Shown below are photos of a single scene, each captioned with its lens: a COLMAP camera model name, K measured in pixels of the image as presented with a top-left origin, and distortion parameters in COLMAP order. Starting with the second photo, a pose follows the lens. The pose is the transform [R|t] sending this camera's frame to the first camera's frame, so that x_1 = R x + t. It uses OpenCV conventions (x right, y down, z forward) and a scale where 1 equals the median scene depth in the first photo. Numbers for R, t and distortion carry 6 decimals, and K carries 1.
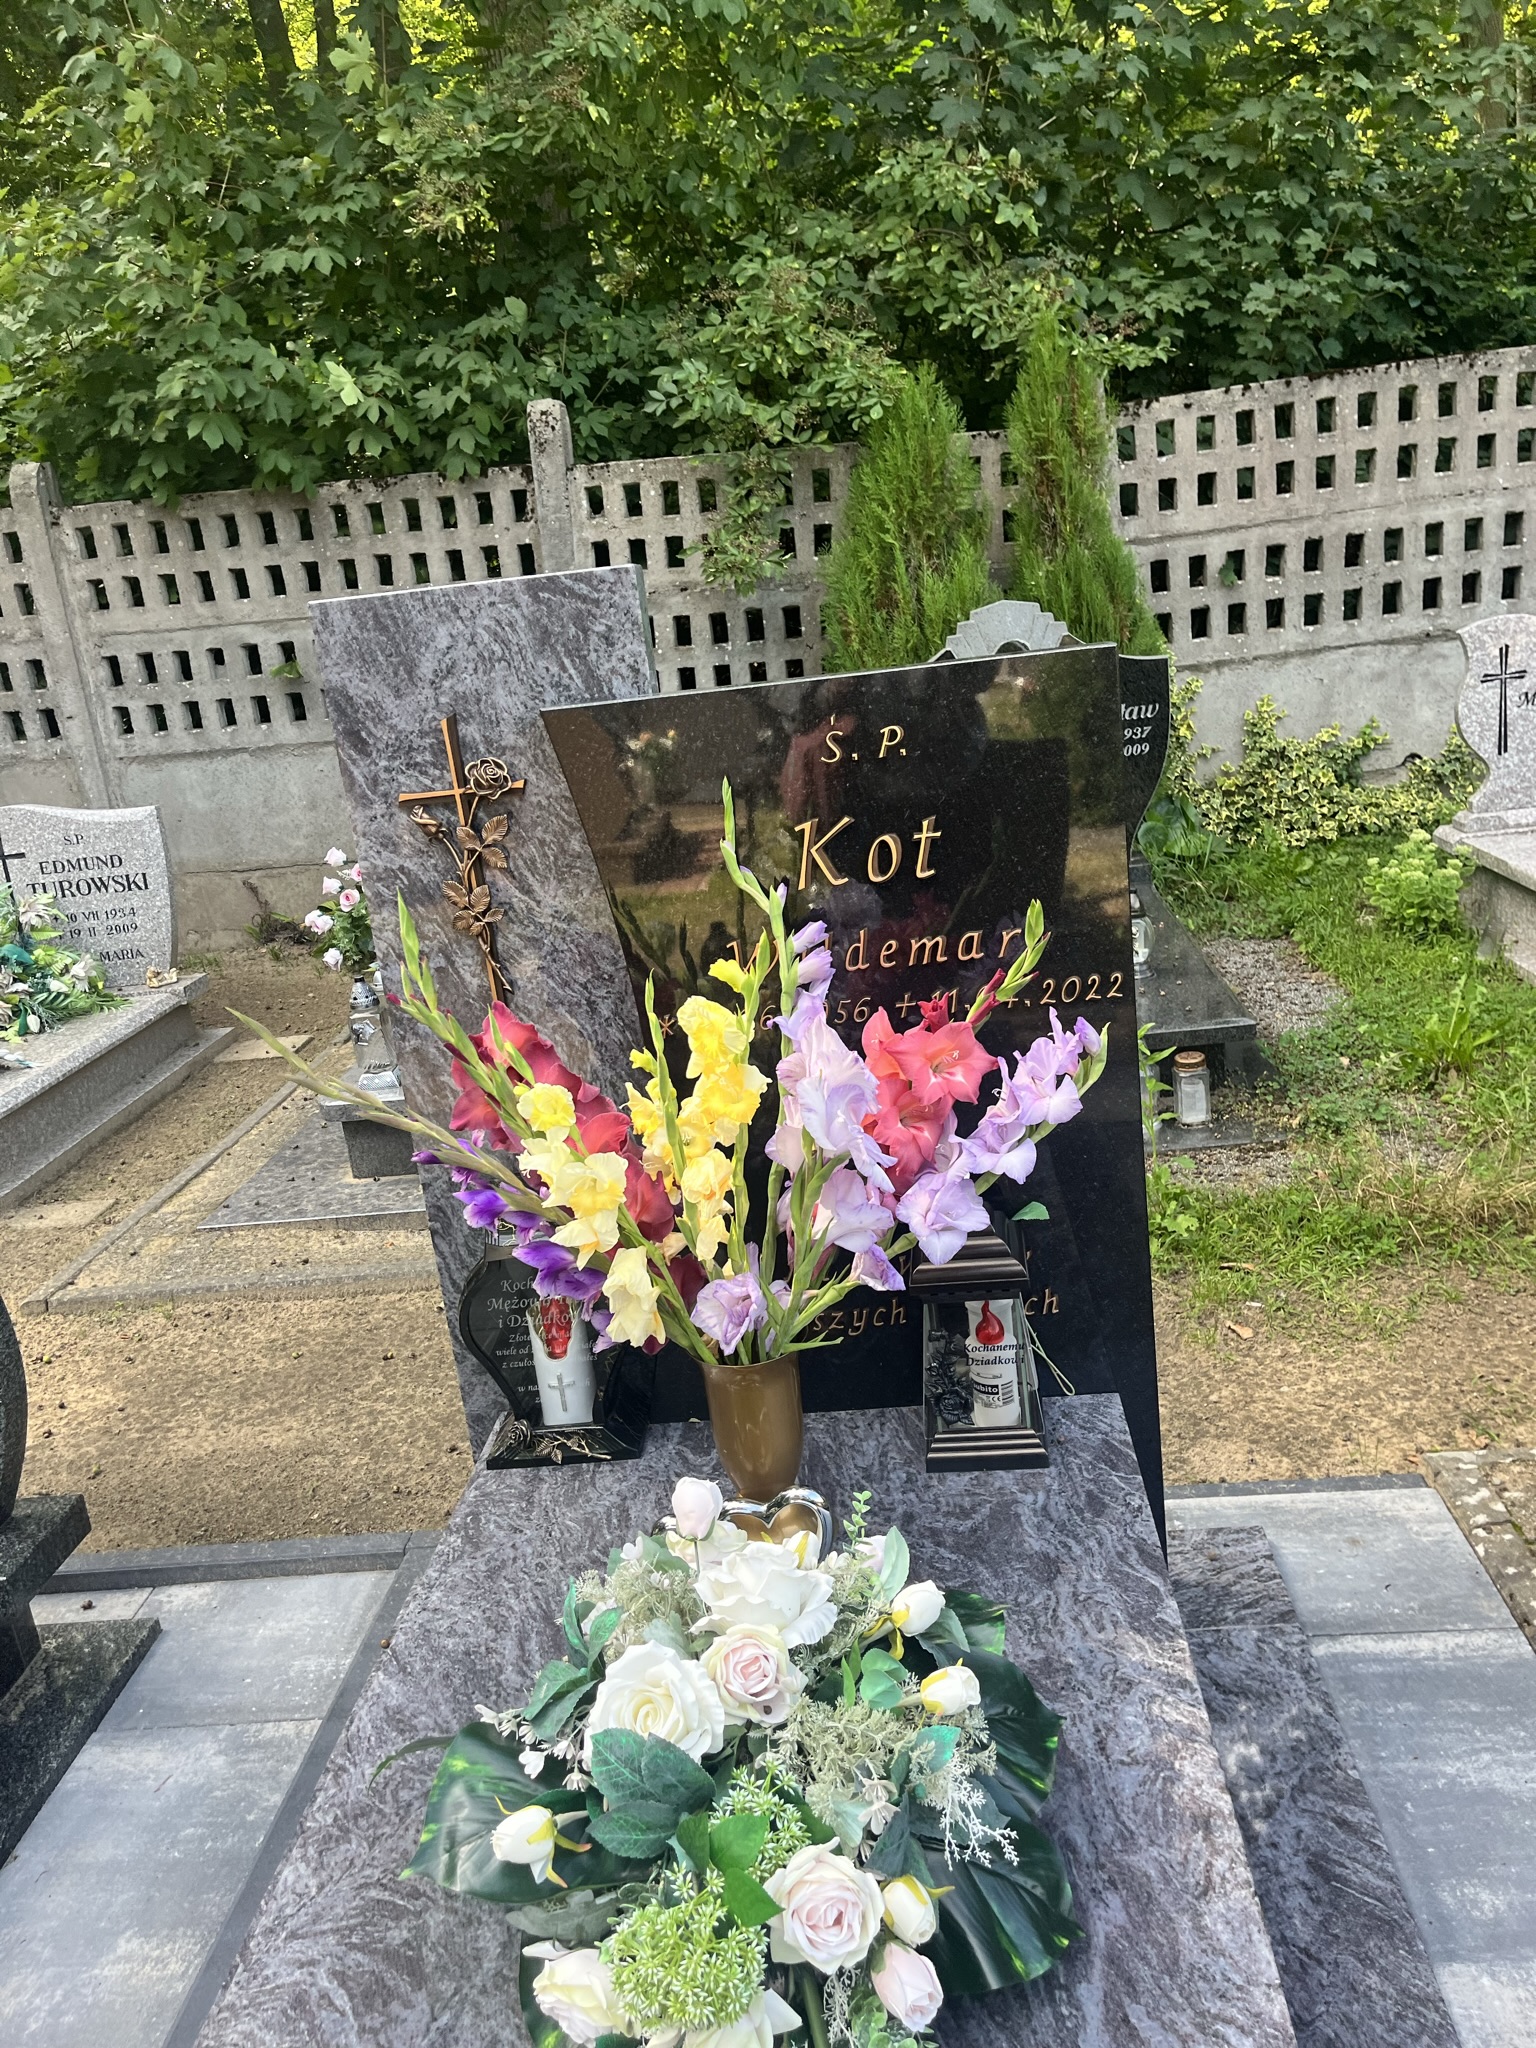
lens RADIAL K [[1537.2, 0, 782.0], [0, 1537.2, 1046.1], [0, 0, 1]] dist [0.033533, -0.004243]
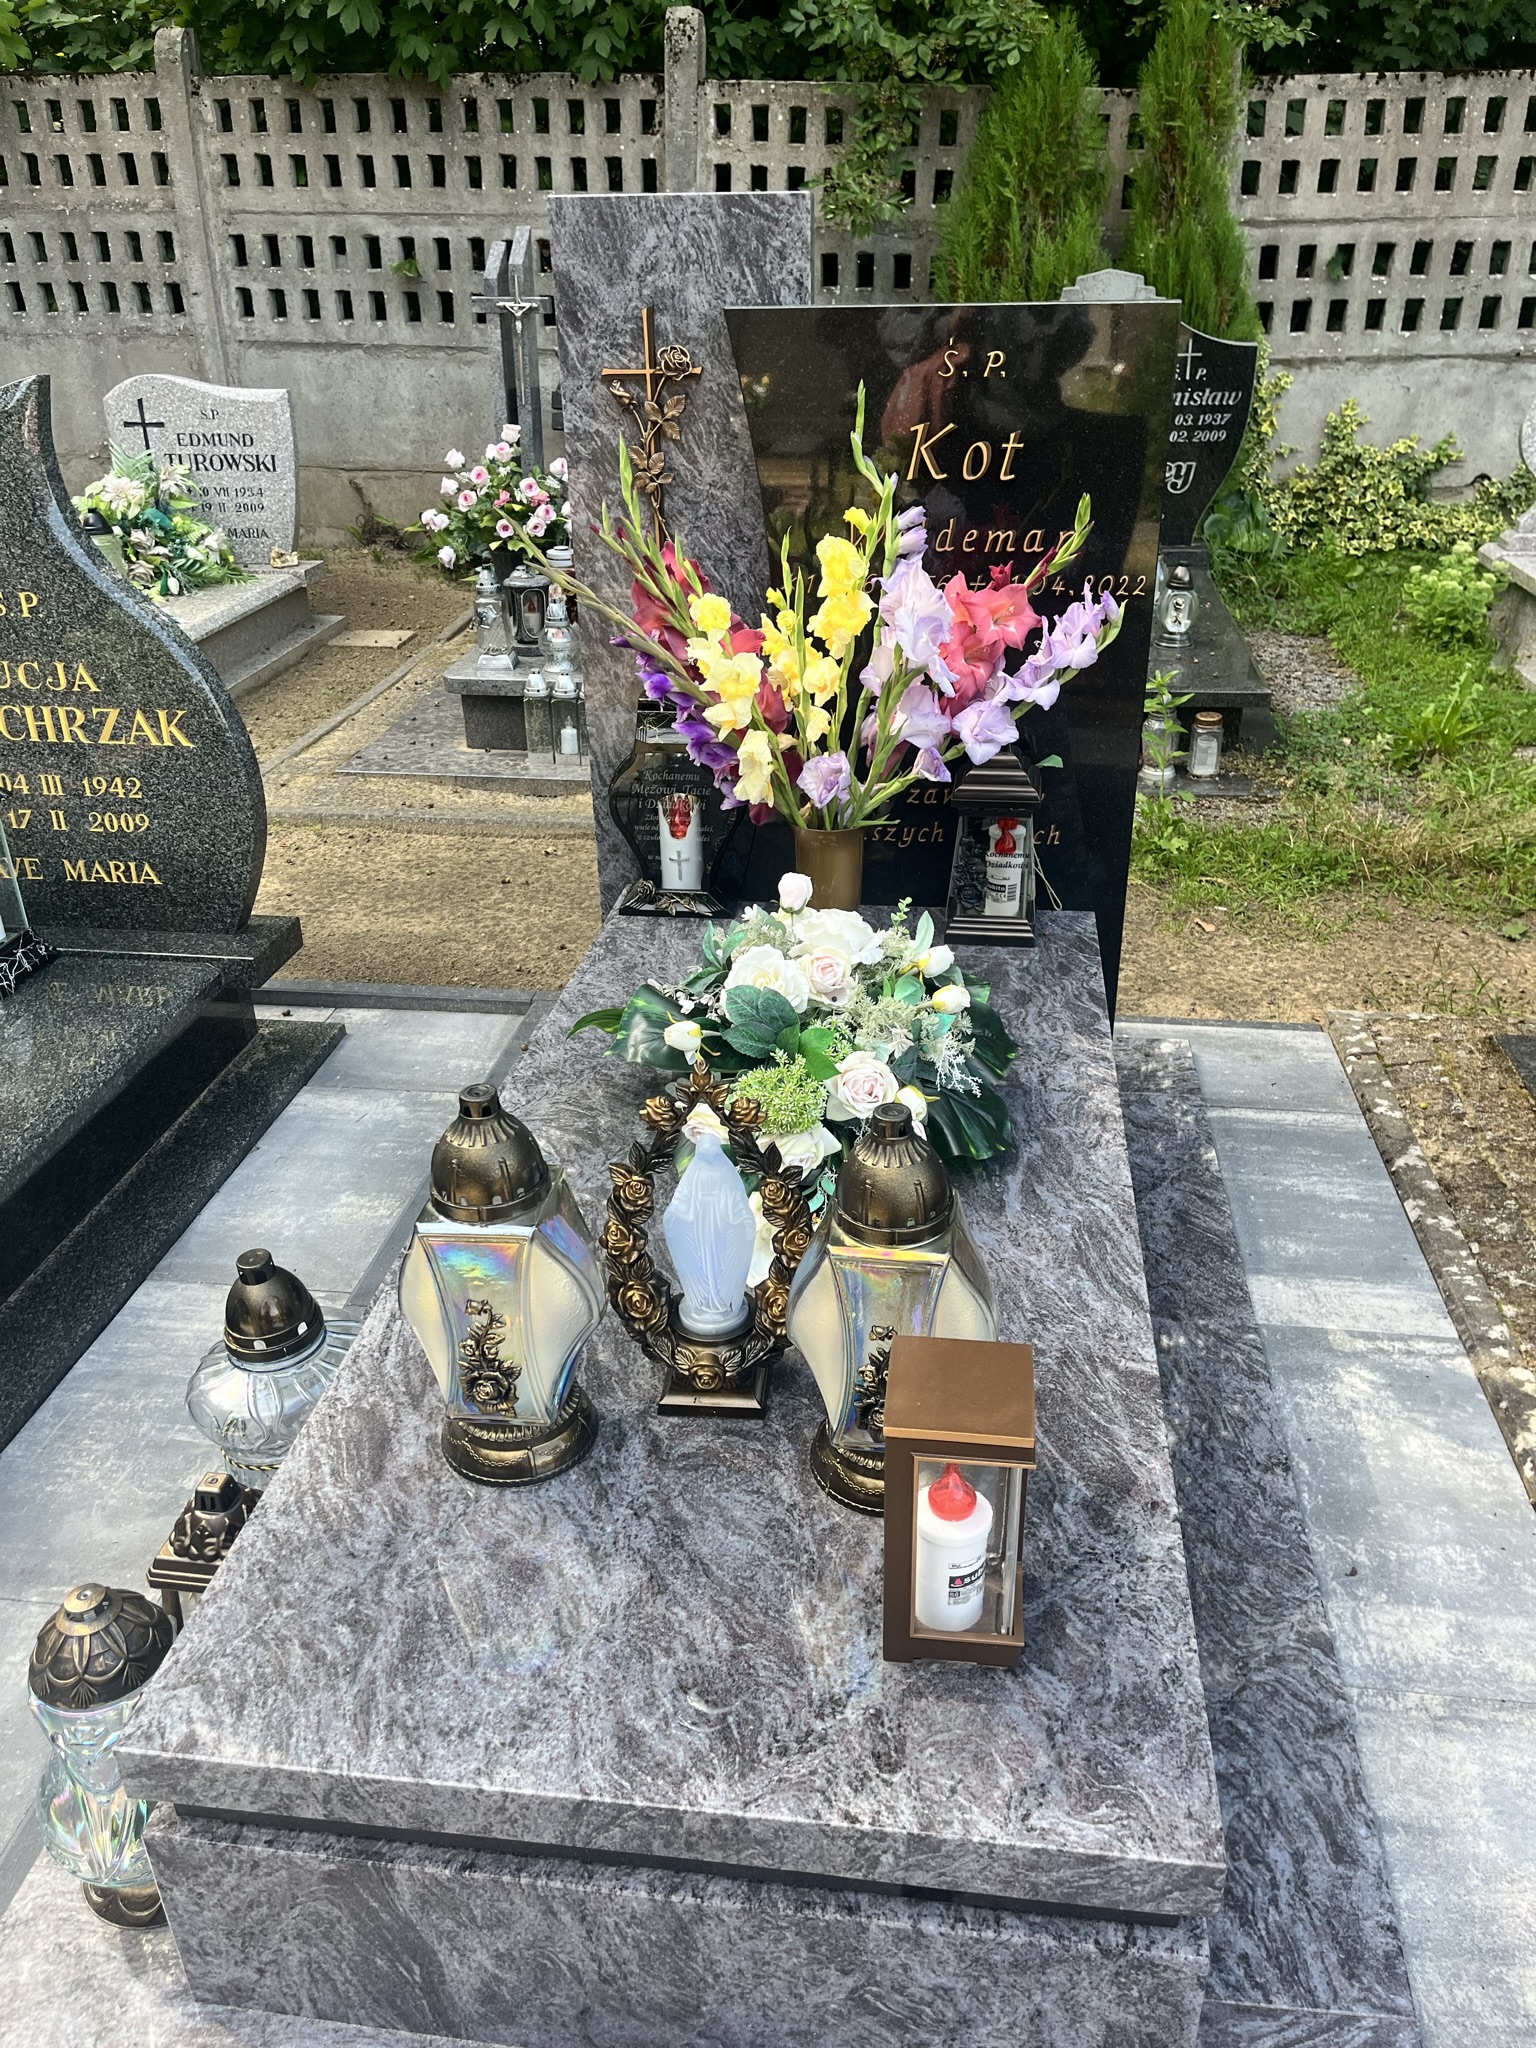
lens RADIAL K [[1532.3, 0, 778.7], [0, 1532.3, 1038.7], [0, 0, 1]] dist [0.075181, -0.109054]
pose [[0.993484, 0.113776, -0.006699, -0.011232], [-0.110442, 0.975553, 0.189996, 0.039564], [0.028152, -0.188019, 0.981762, -0.119000]]
